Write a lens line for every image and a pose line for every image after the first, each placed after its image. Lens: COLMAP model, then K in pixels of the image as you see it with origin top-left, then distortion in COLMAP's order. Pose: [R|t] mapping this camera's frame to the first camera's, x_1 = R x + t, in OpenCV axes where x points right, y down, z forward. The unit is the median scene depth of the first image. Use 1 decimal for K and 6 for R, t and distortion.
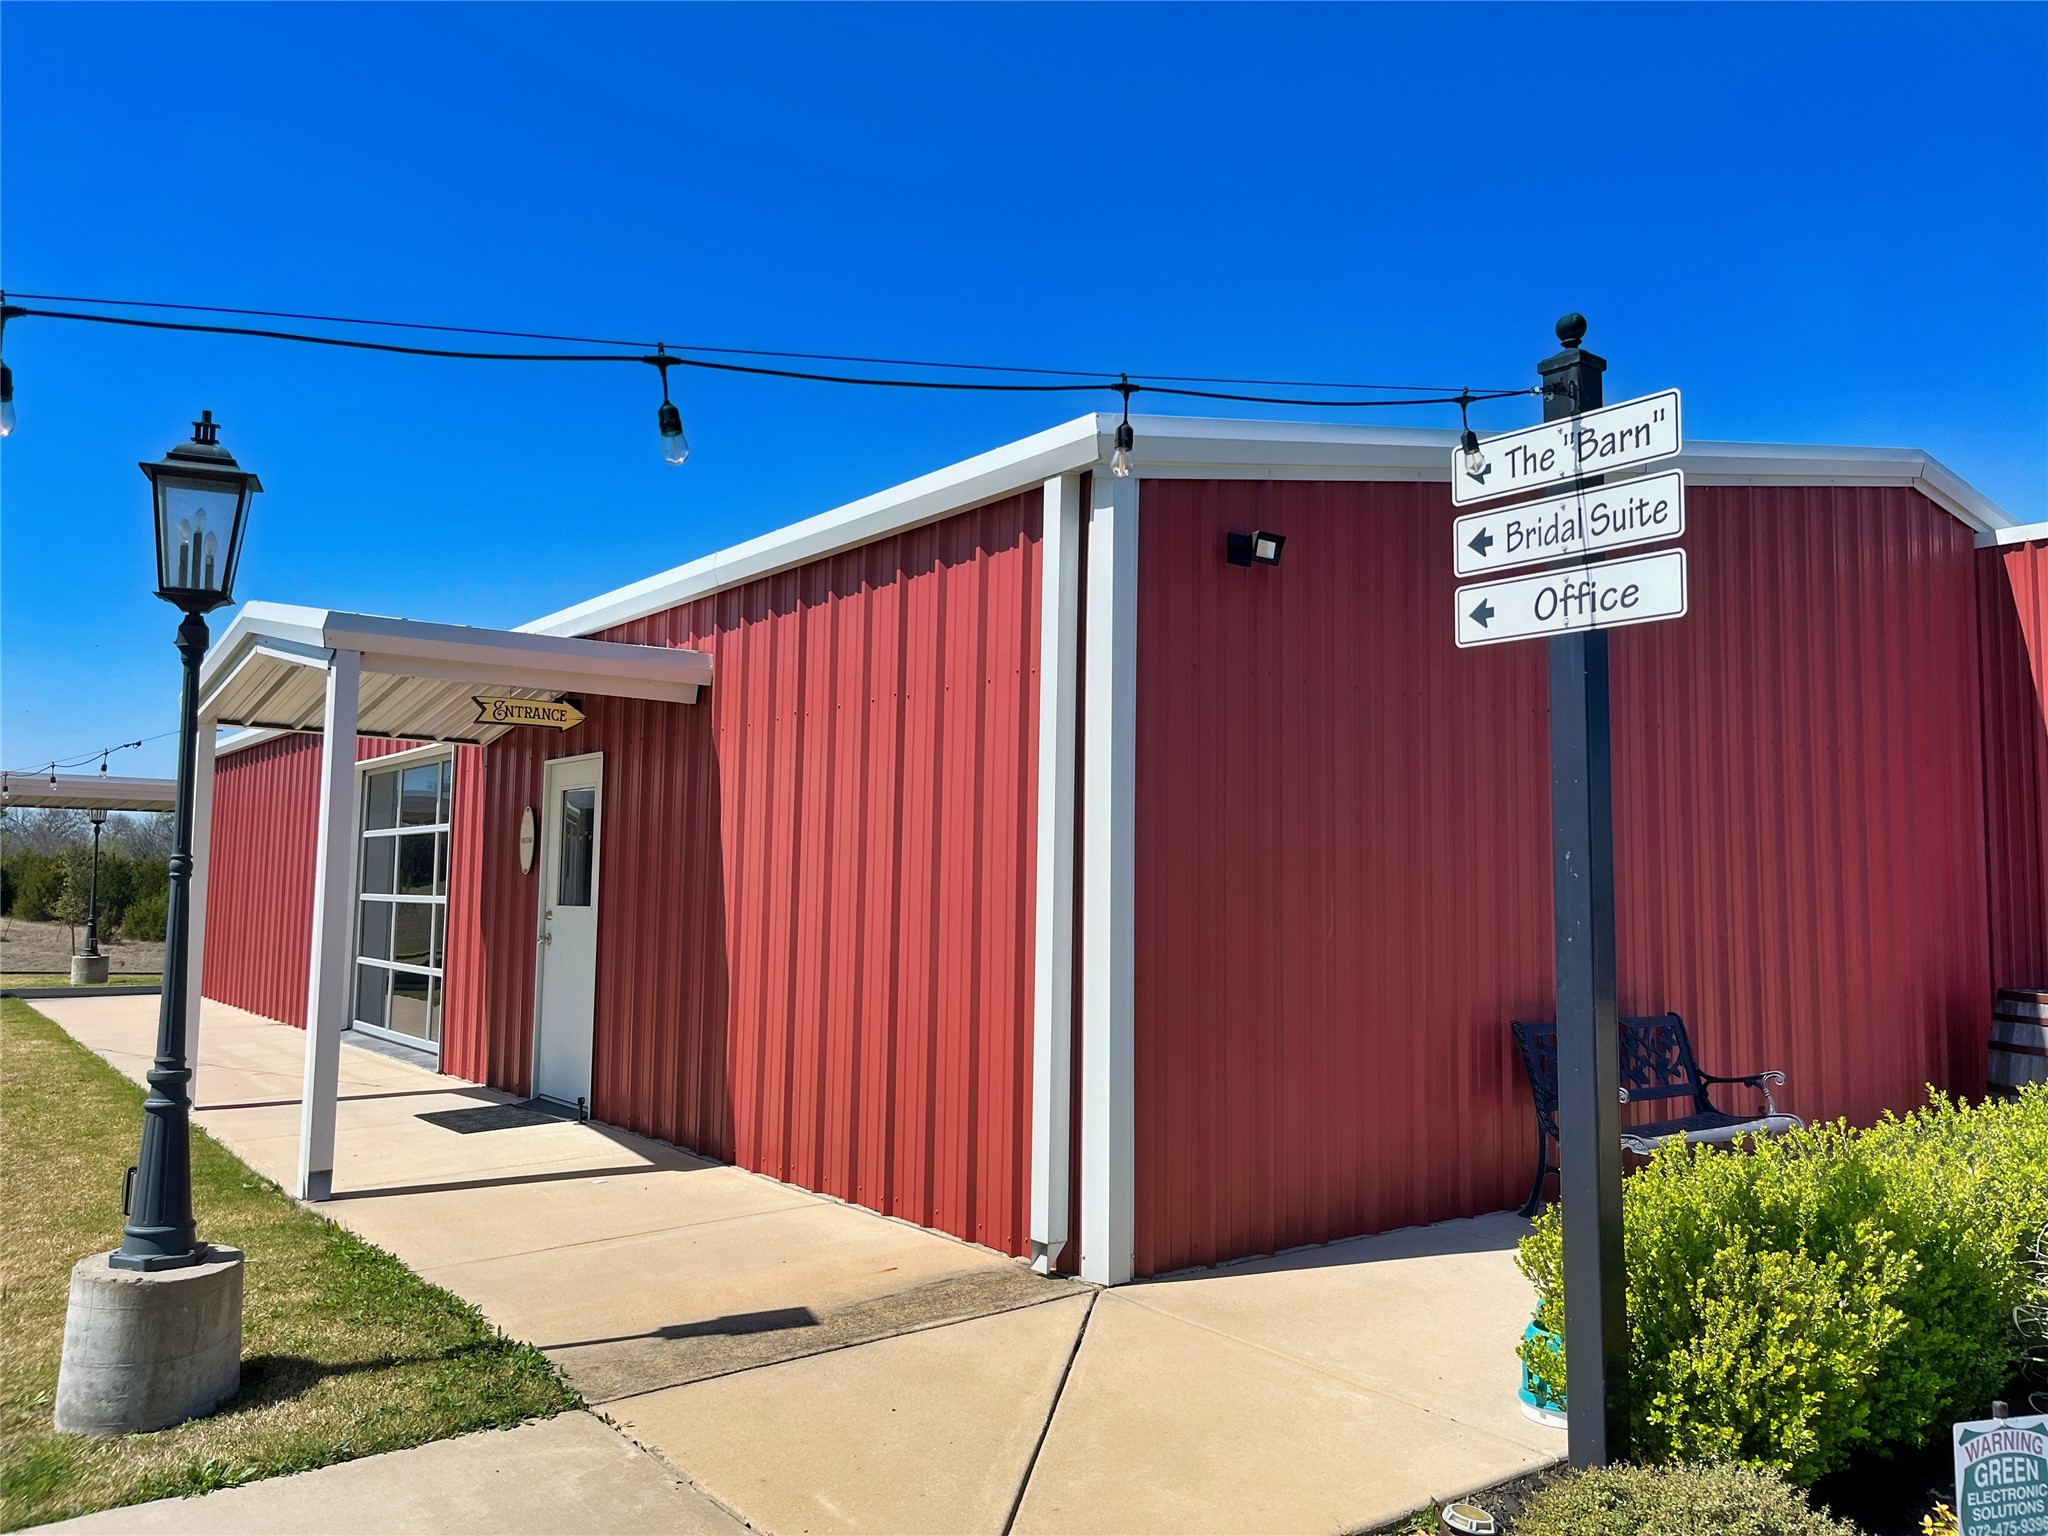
lens RADIAL K [[1576.0, 0, 1021.8], [0, 1576.0, 739.9], [0, 0, 1]] dist [0.051982, -0.000197]
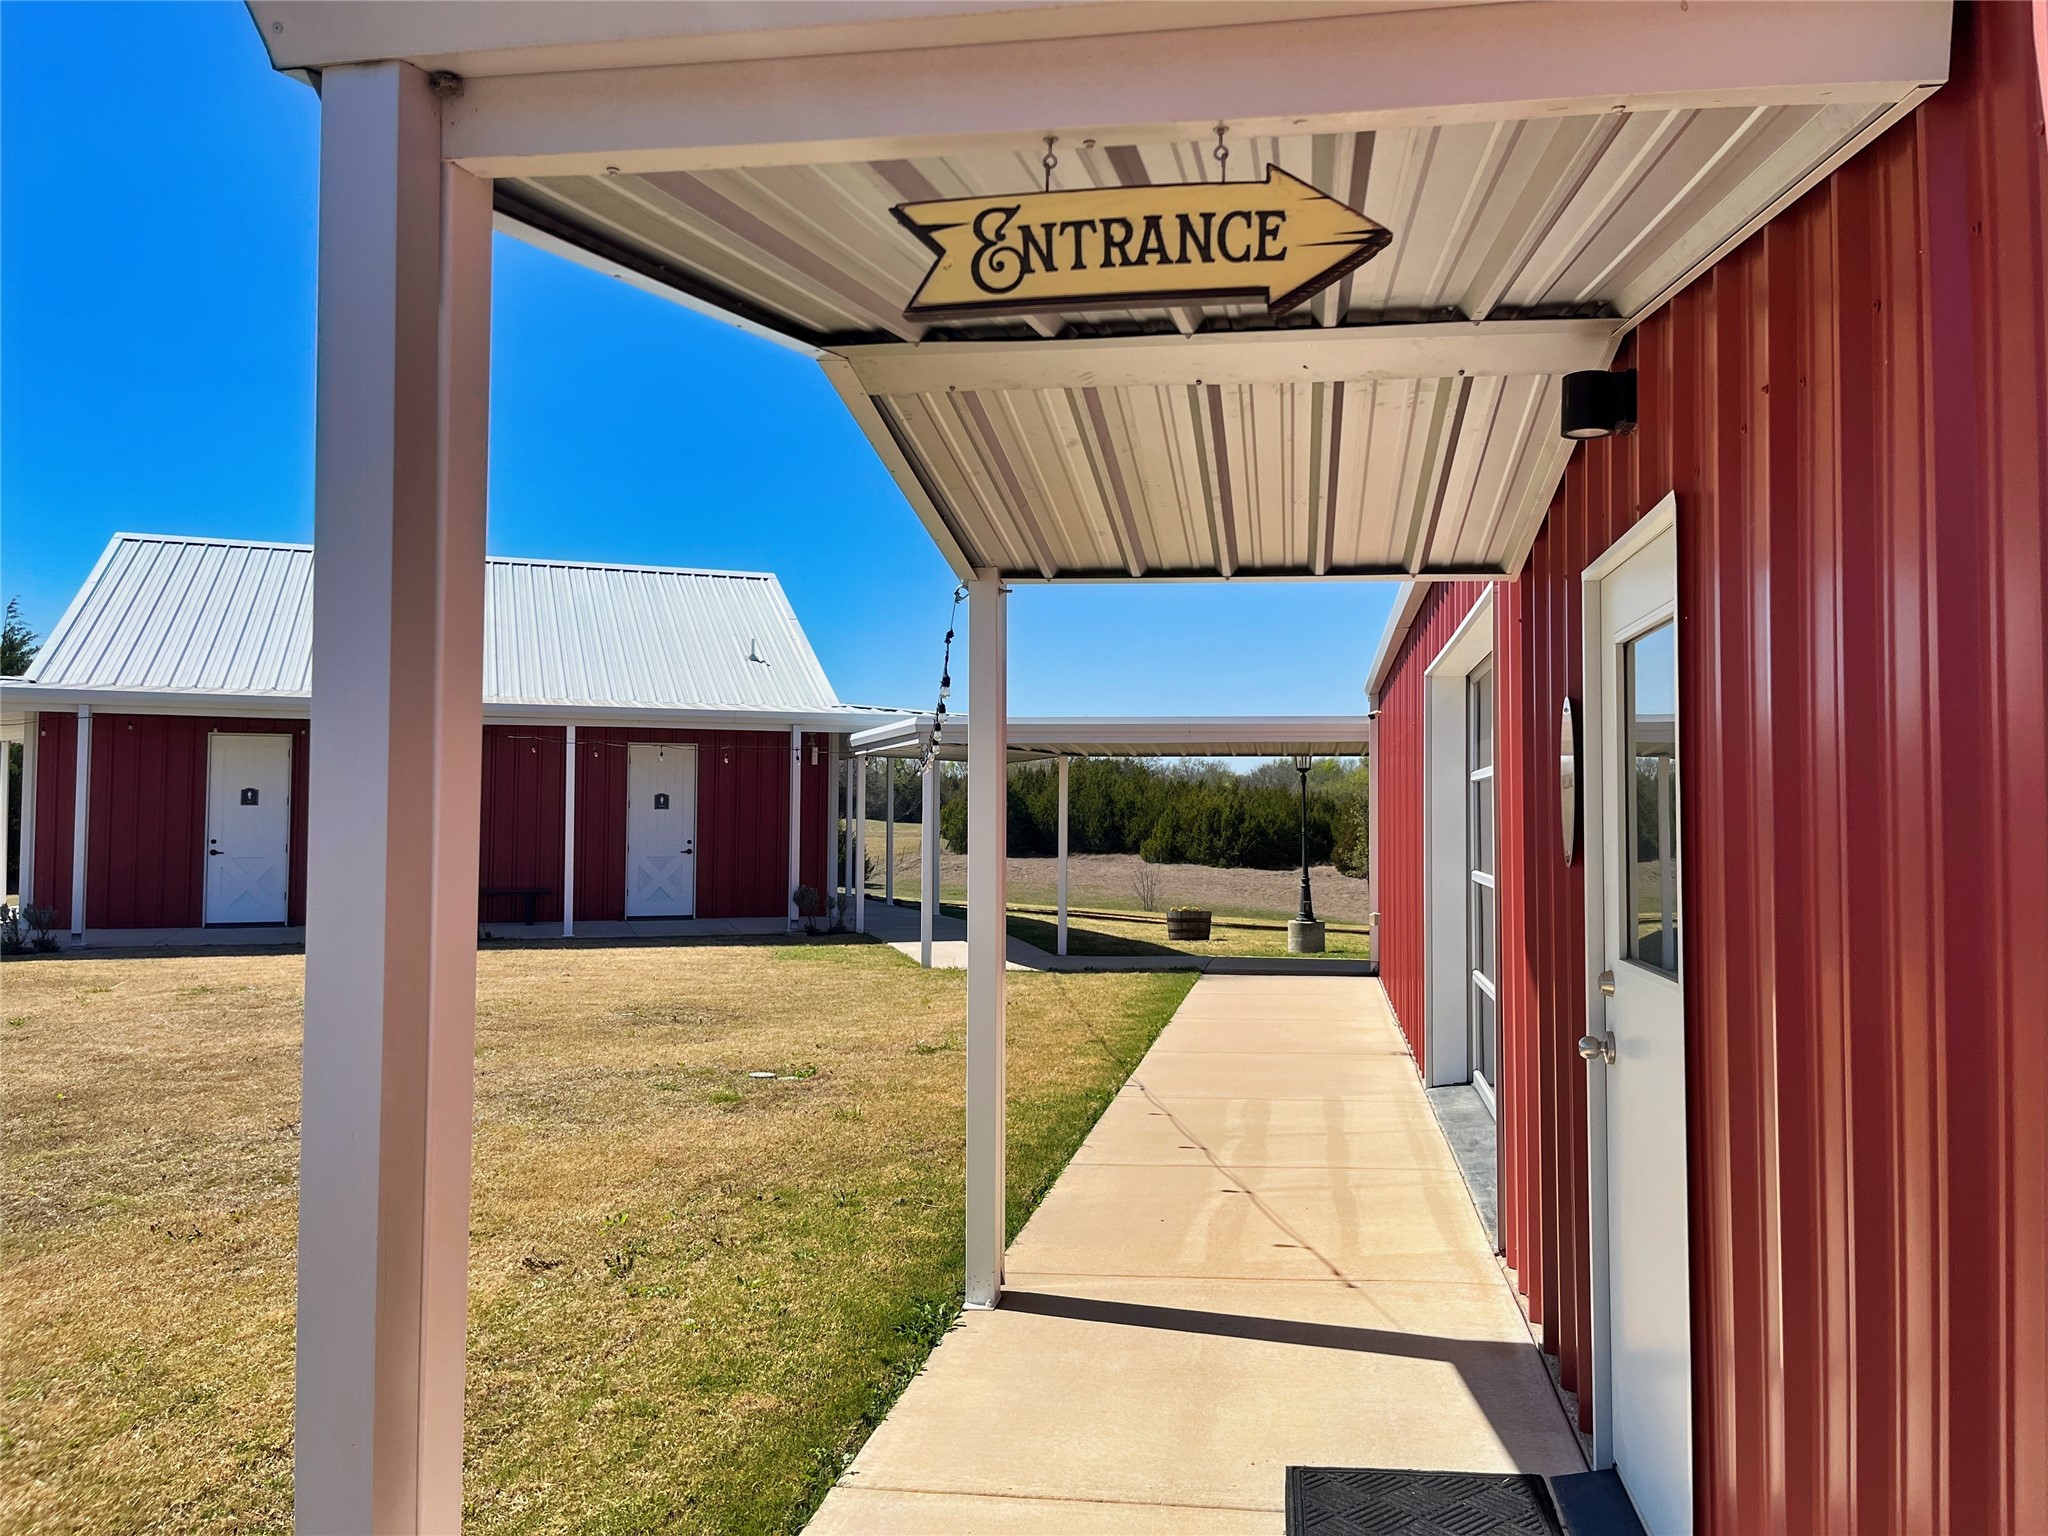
lens RADIAL K [[1576.0, 0, 1021.8], [0, 1576.0, 739.9], [0, 0, 1]] dist [0.051982, -0.000197]
pose [[0.690560, -0.045599, -0.721836, -0.208993], [0.071625, 0.997416, 0.005514, 0.072658], [0.719719, -0.055509, 0.692042, 1.108755]]
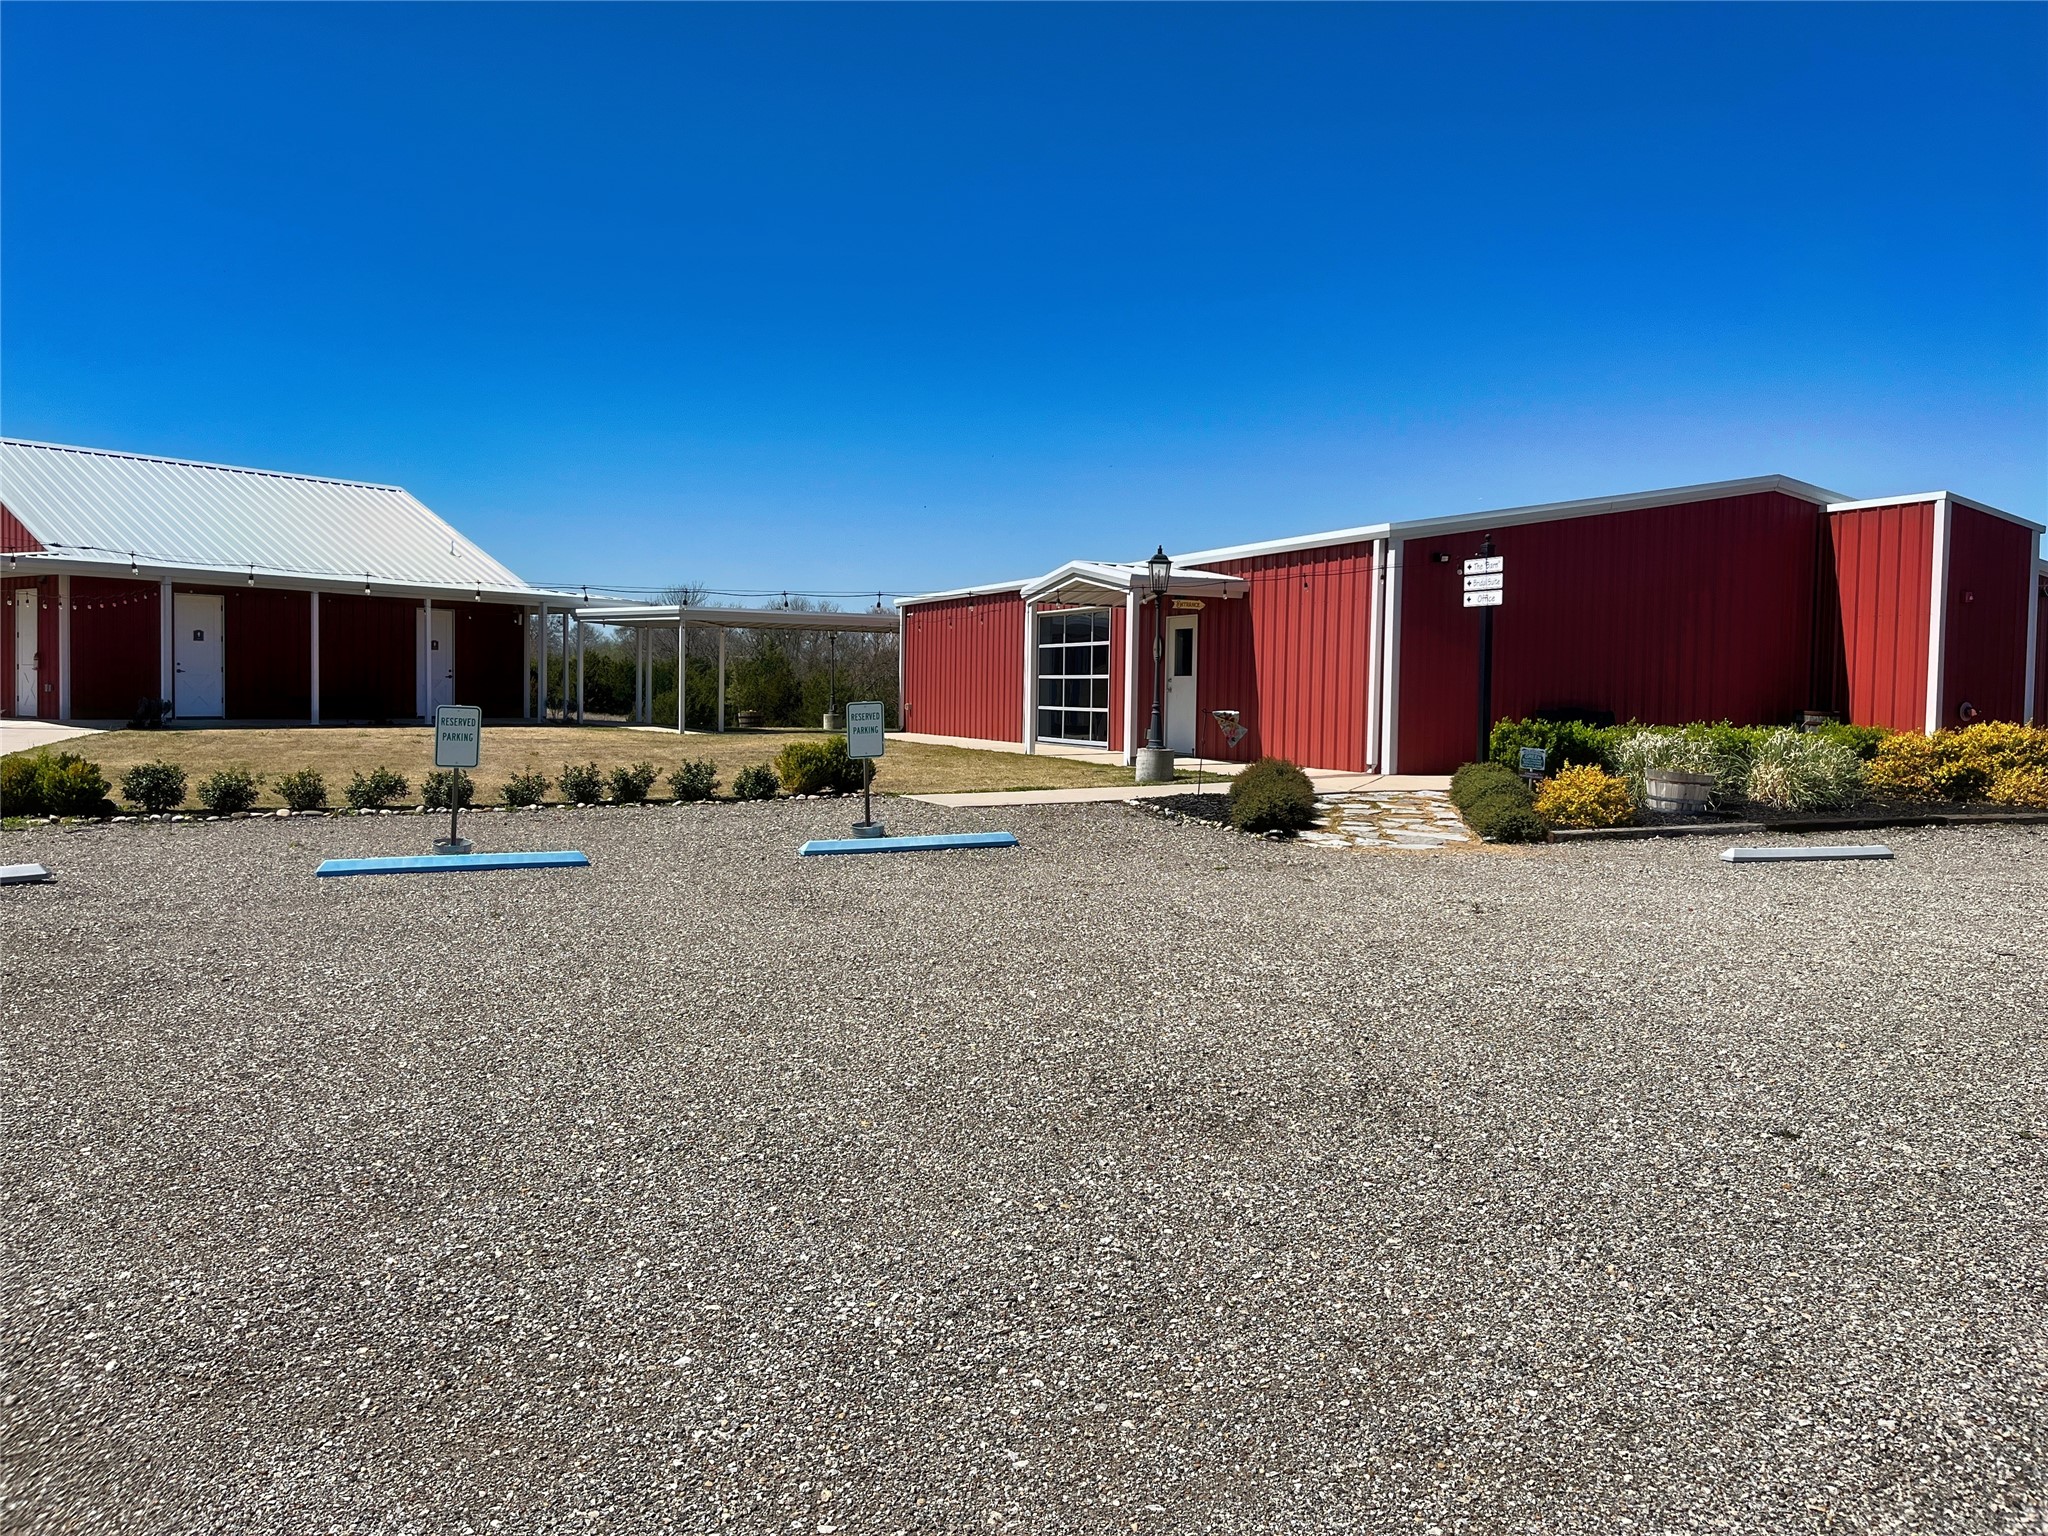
lens RADIAL K [[1576.0, 0, 1021.8], [0, 1576.0, 739.9], [0, 0, 1]] dist [0.051982, -0.000197]
pose [[0.974180, 0.010061, -0.225548, 0.043409], [0.017667, 0.992546, 0.120579, -0.149391], [0.225080, -0.121451, 0.966741, -2.213467]]
